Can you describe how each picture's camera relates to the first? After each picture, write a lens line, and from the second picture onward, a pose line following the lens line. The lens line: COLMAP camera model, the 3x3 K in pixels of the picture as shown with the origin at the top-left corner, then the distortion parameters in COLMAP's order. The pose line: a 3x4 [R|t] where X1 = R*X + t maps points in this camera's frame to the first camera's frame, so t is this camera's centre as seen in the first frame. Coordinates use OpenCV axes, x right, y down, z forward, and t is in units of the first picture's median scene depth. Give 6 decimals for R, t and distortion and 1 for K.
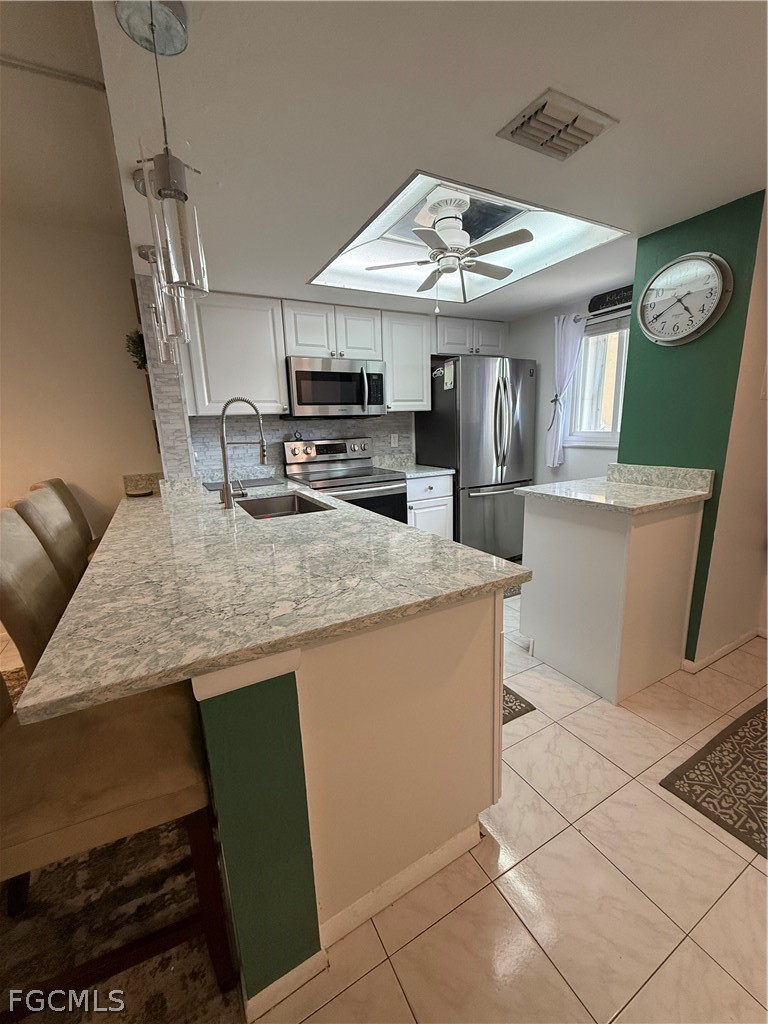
lens RADIAL K [[409.4, 0, 388.2], [0, 409.4, 512.0], [0, 0, 1]] dist [-0.002085, 0.001121]
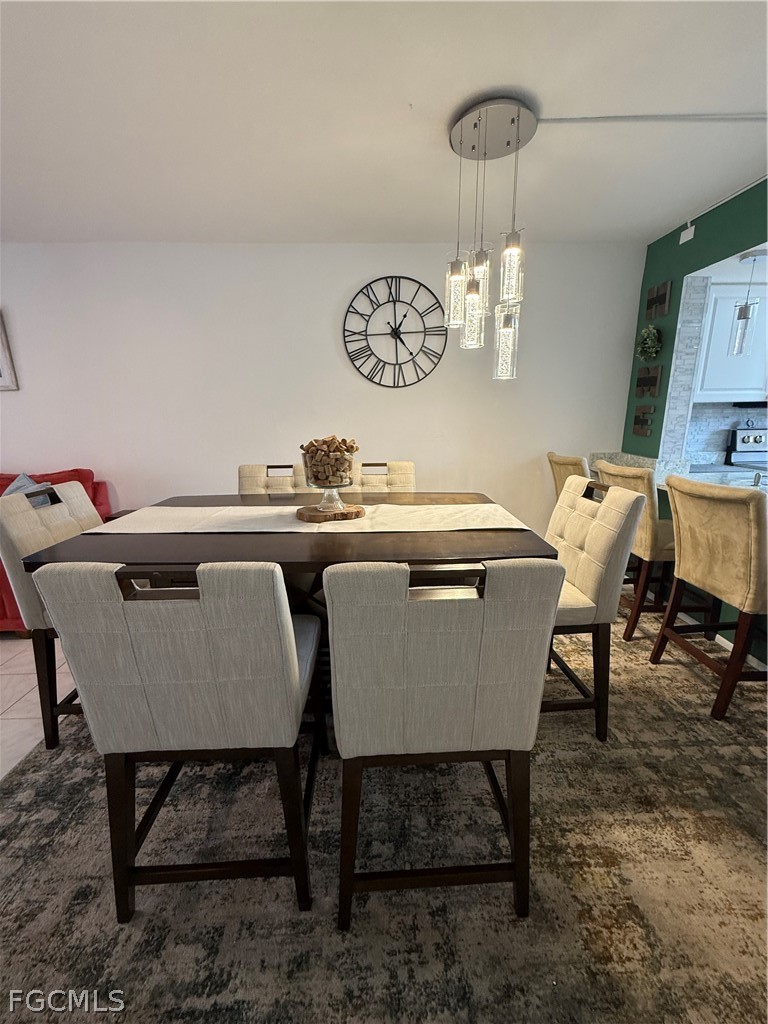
lens RADIAL K [[409.4, 0, 385.8], [0, 409.4, 513.5], [0, 0, 1]] dist [-0.002085, 0.001121]
pose [[0.890764, 0.129208, -0.435711, -0.629222], [-0.112021, 0.991576, 0.065032, 0.072141], [0.440443, -0.009119, 0.897734, -0.318012]]
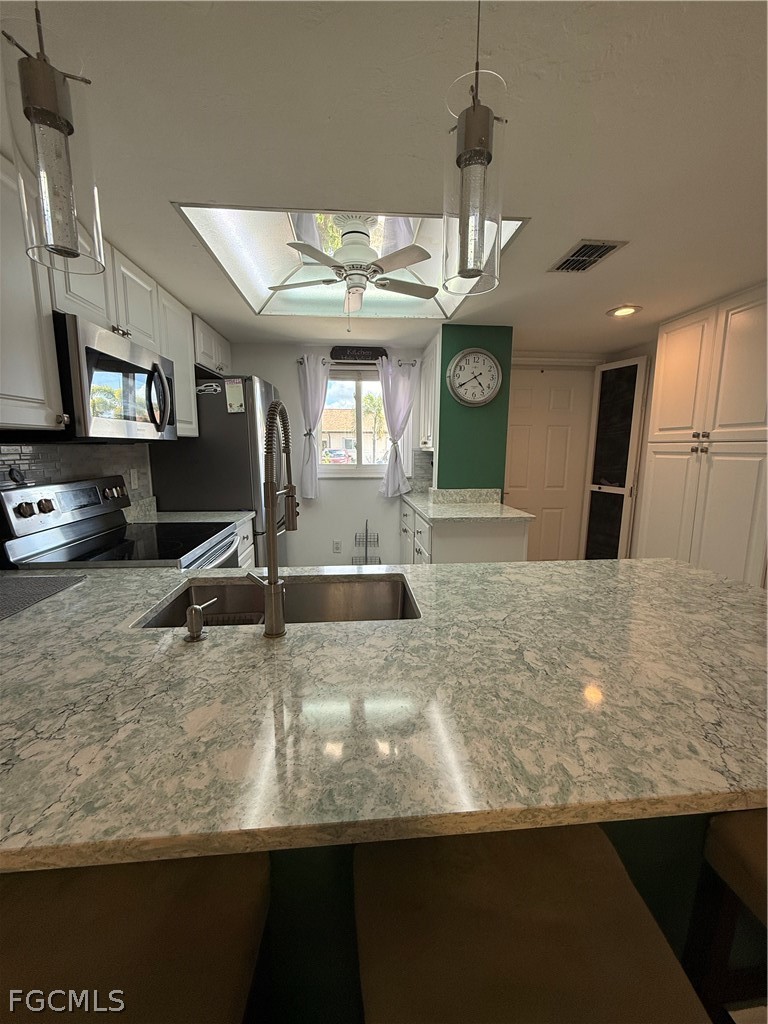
lens RADIAL K [[409.4, 0, 386.2], [0, 409.4, 511.7], [0, 0, 1]] dist [-0.002085, 0.001121]
pose [[0.407419, -0.109864, 0.906609, -0.549598], [0.176186, 0.983543, 0.040011, -0.105089], [-0.896085, 0.143430, 0.420071, 0.498378]]
